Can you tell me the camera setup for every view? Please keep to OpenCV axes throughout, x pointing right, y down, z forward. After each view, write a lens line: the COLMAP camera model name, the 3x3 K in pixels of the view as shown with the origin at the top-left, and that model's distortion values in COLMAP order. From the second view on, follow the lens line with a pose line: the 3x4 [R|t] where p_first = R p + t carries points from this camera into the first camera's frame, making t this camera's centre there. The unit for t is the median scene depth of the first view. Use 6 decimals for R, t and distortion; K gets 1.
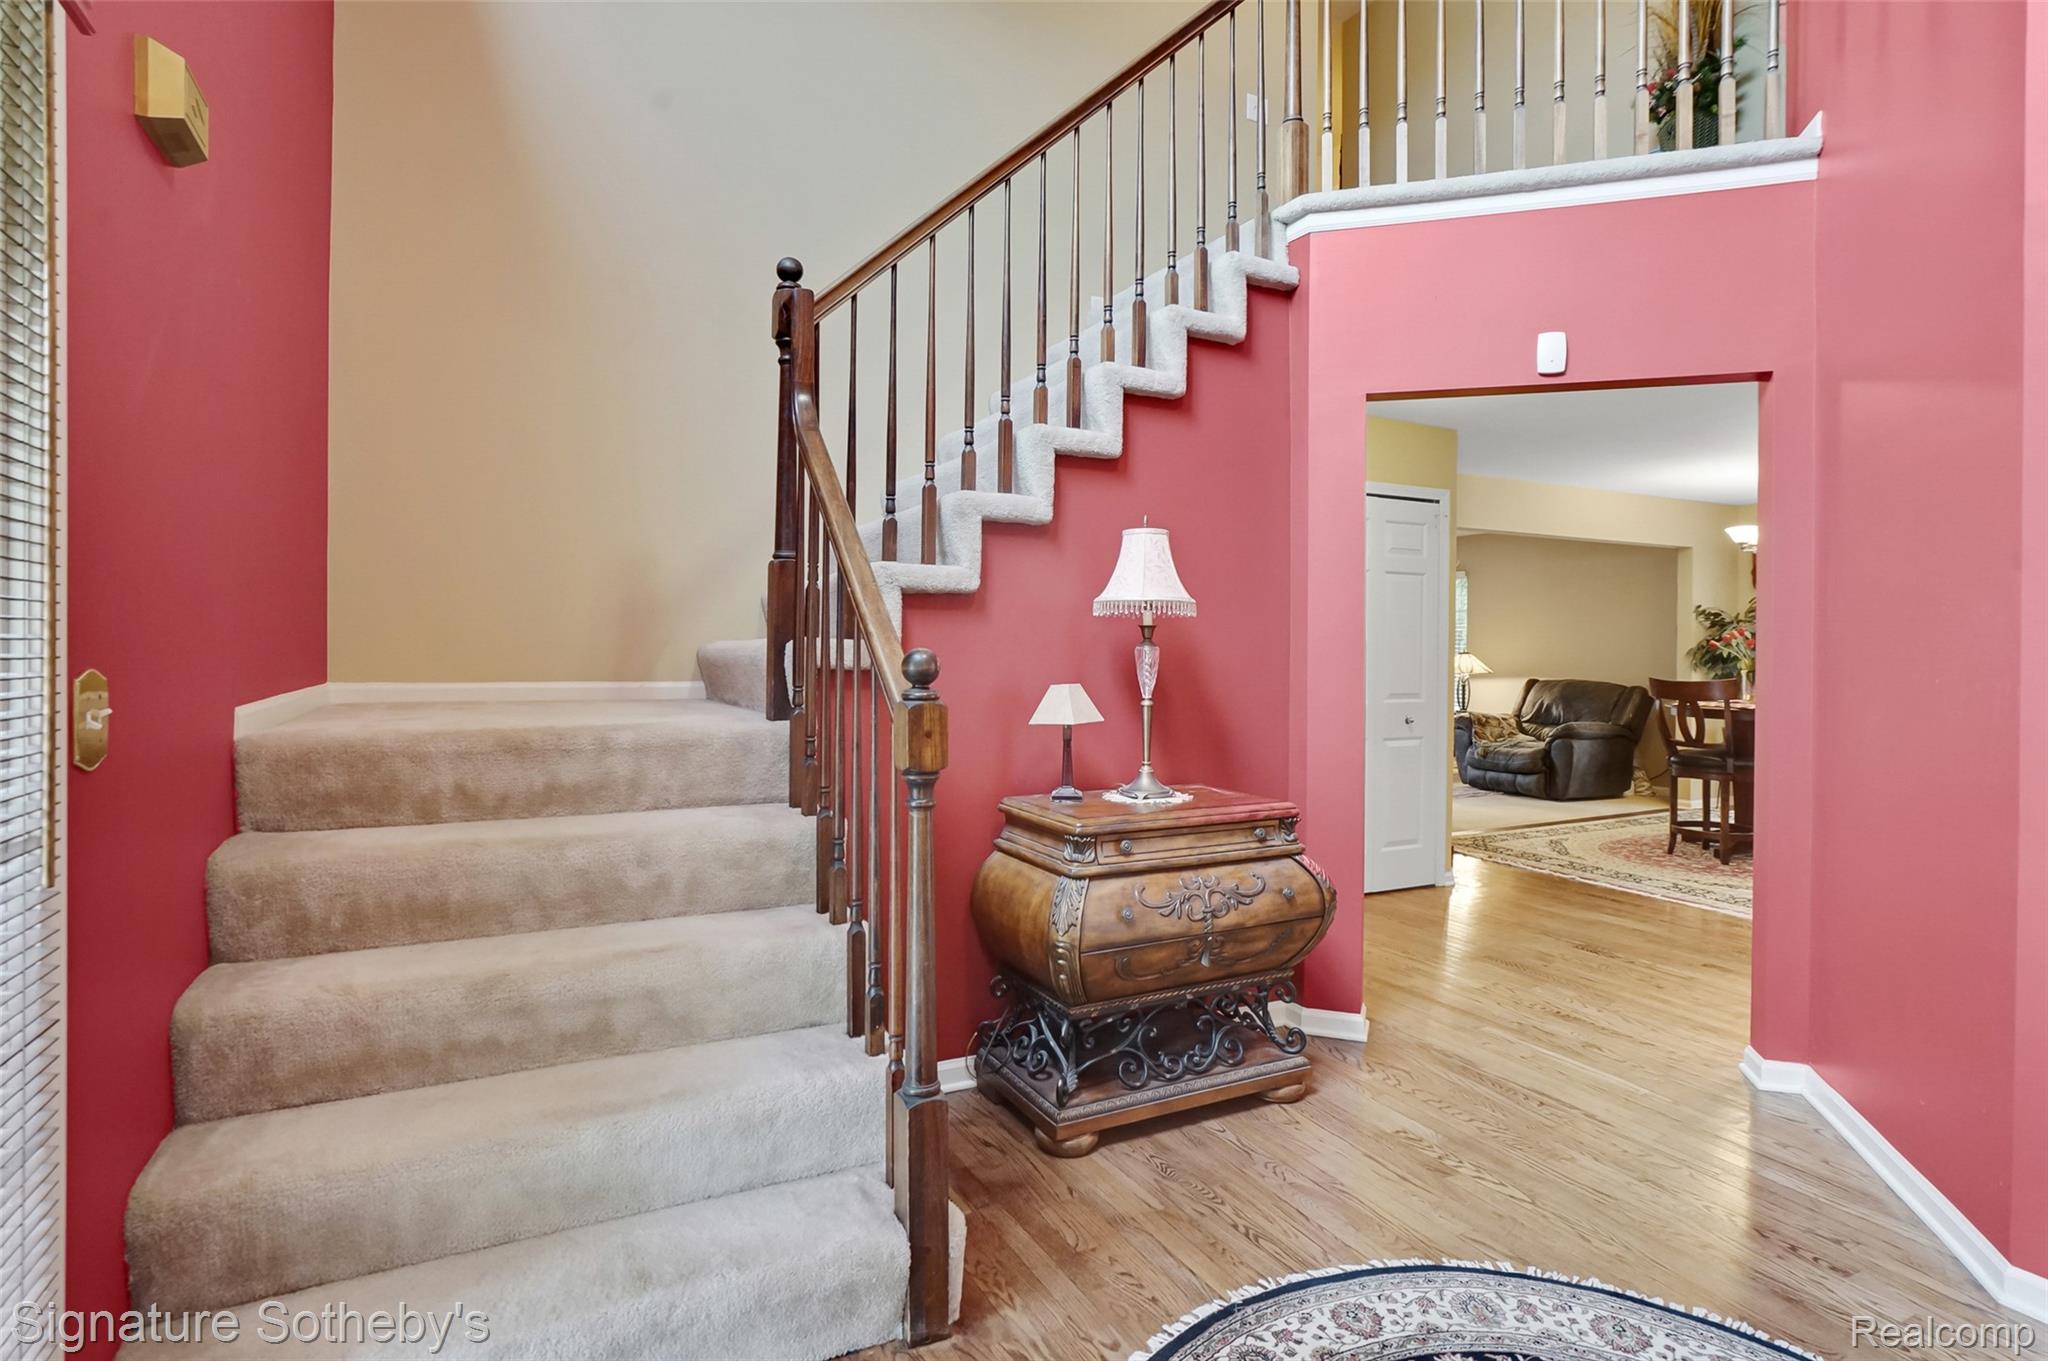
lens RADIAL K [[1037.5, 0, 1028.0], [0, 1037.5, 677.5], [0, 0, 1]] dist [-0.025471, 0.010733]
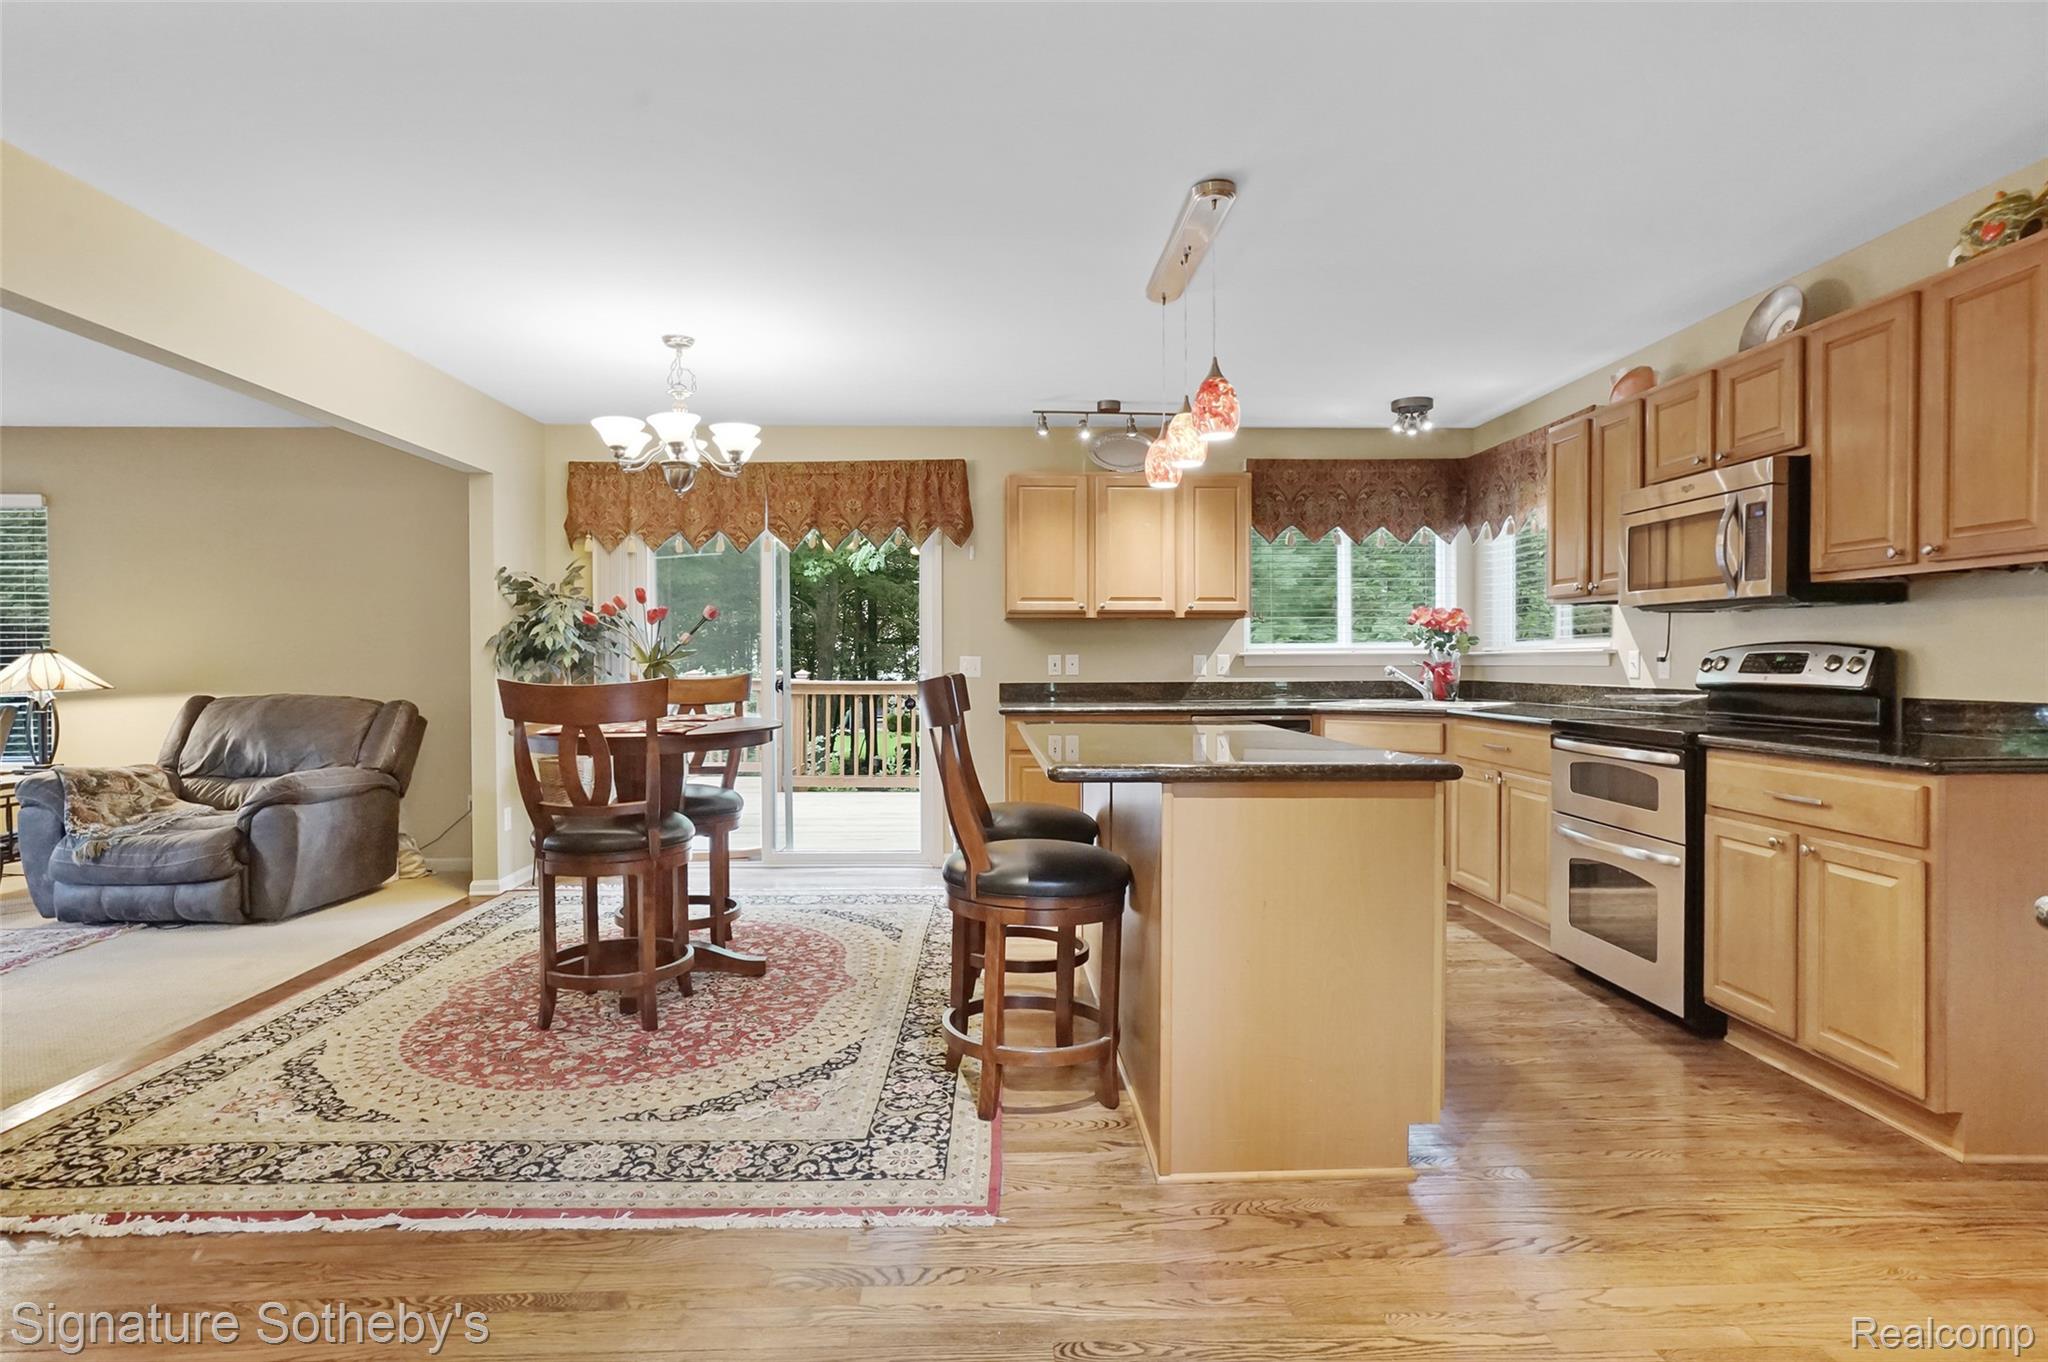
lens RADIAL K [[1037.5, 0, 1019.0], [0, 1037.5, 679.4], [0, 0, 1]] dist [-0.025471, 0.010733]
pose [[0.413425, -0.022813, 0.910252, 0.190802], [0.033702, 0.999384, 0.009740, 0.002333], [-0.909914, 0.026650, 0.413939, 0.415981]]
